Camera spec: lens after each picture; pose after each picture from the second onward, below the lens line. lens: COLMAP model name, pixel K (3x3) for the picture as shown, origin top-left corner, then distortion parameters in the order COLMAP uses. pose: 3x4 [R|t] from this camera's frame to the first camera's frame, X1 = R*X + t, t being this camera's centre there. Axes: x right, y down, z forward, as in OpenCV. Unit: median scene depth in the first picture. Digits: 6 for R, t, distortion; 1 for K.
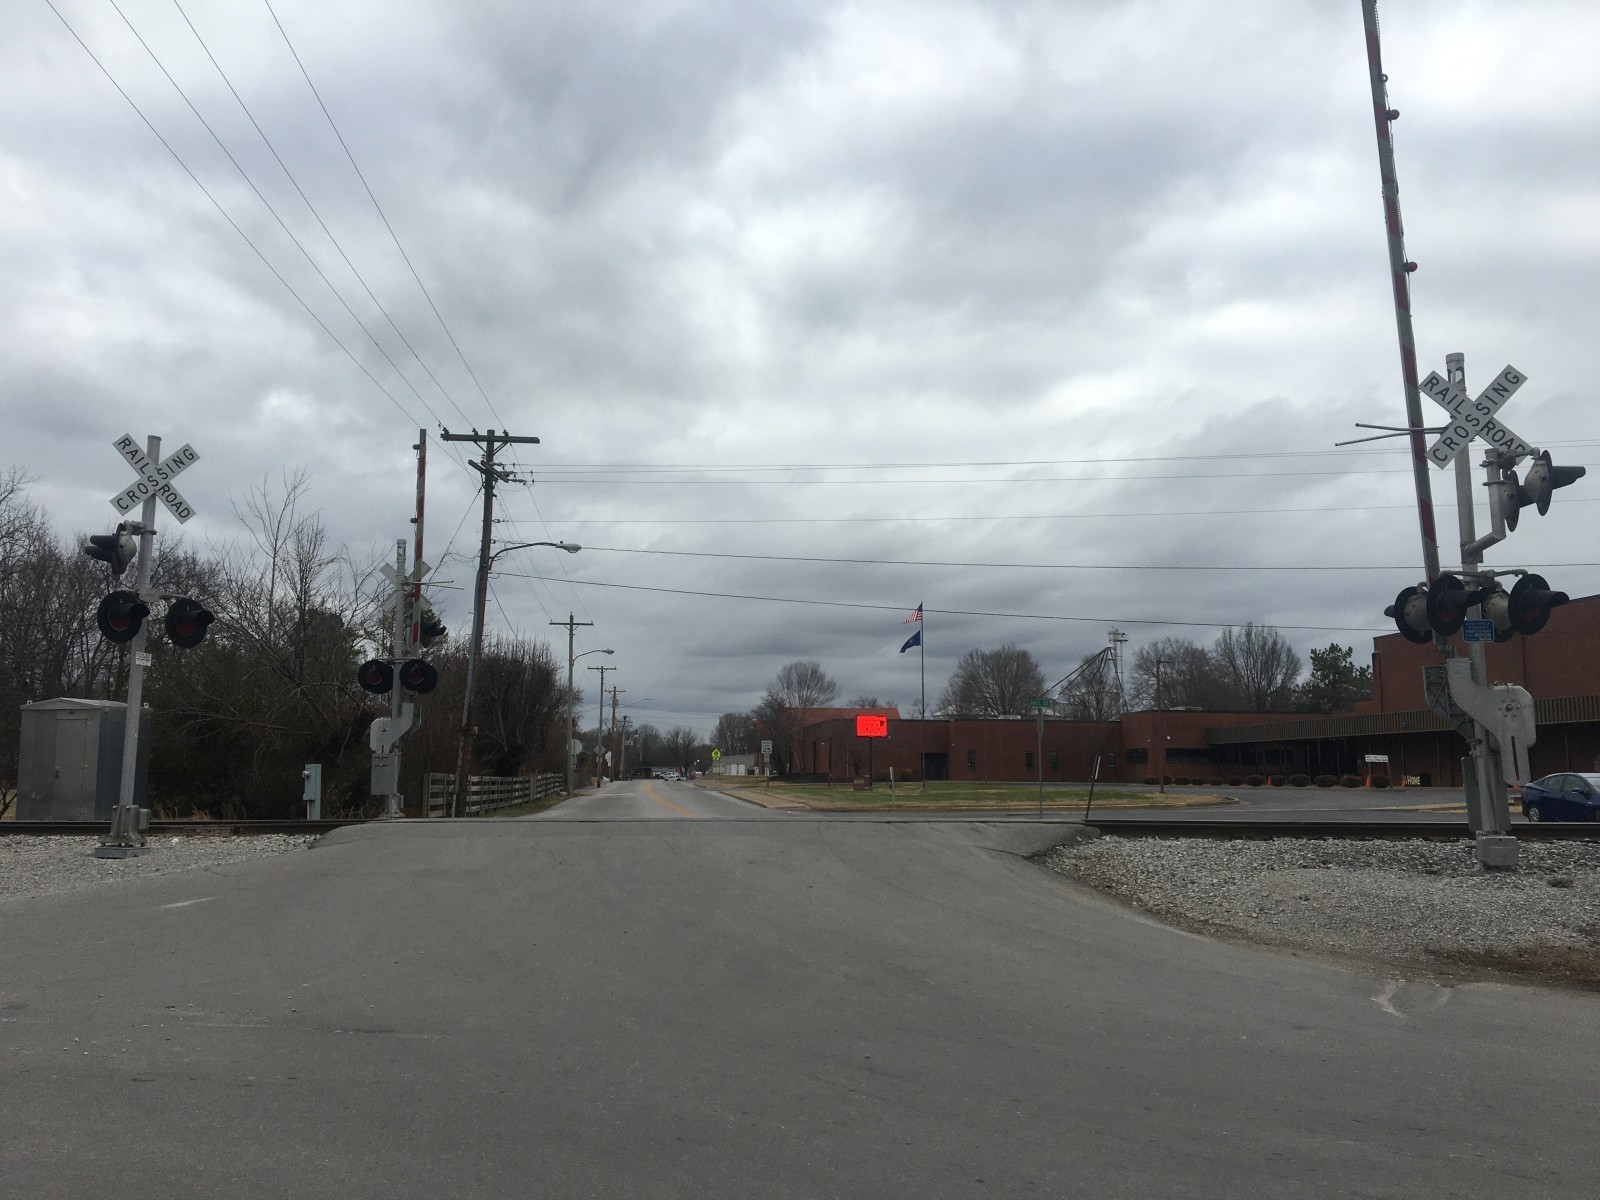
lens RADIAL K [[1367.4, 0, 805.0], [0, 1367.4, 609.9], [0, 0, 1]] dist [0.100111, -0.131269]
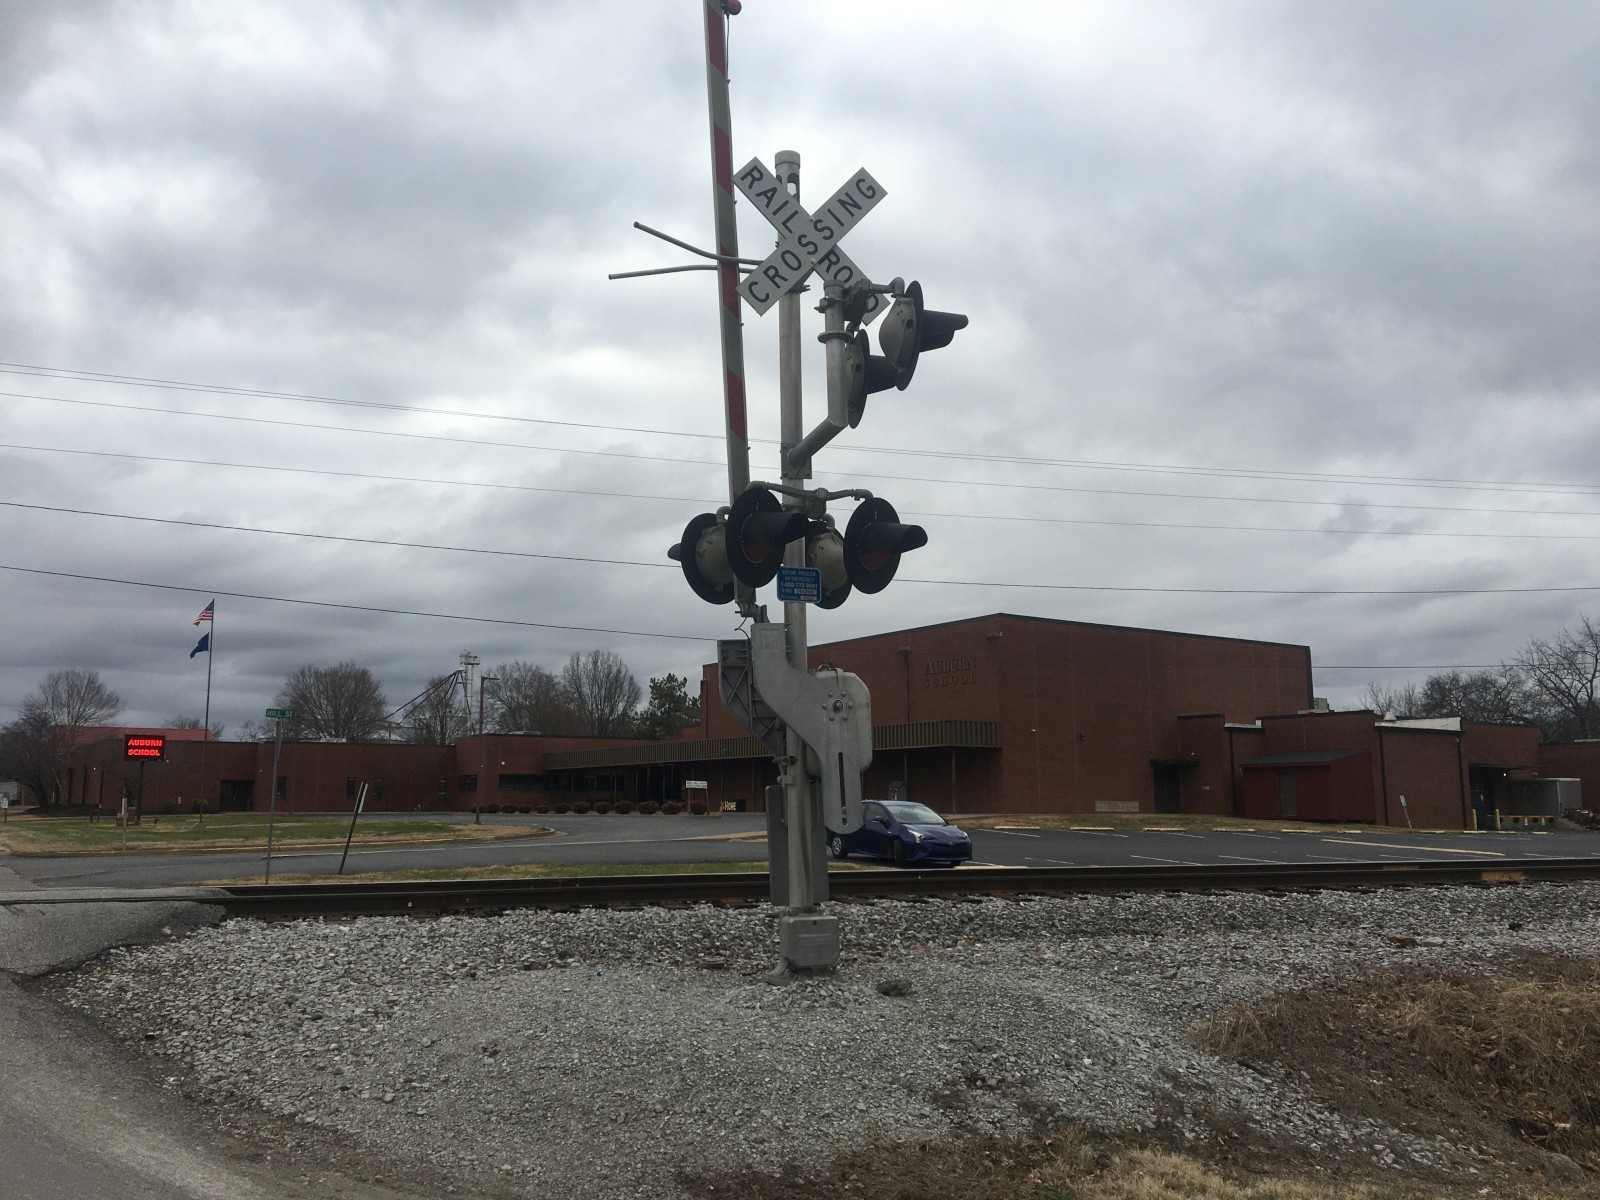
lens RADIAL K [[1374.6, 0, 790.1], [0, 1374.6, 601.1], [0, 0, 1]] dist [0.104154, -0.171620]
pose [[0.900040, 0.060307, 0.431614, 0.180122], [-0.049728, 0.998122, -0.035765, 0.038087], [-0.432961, 0.010727, 0.901349, 0.374026]]
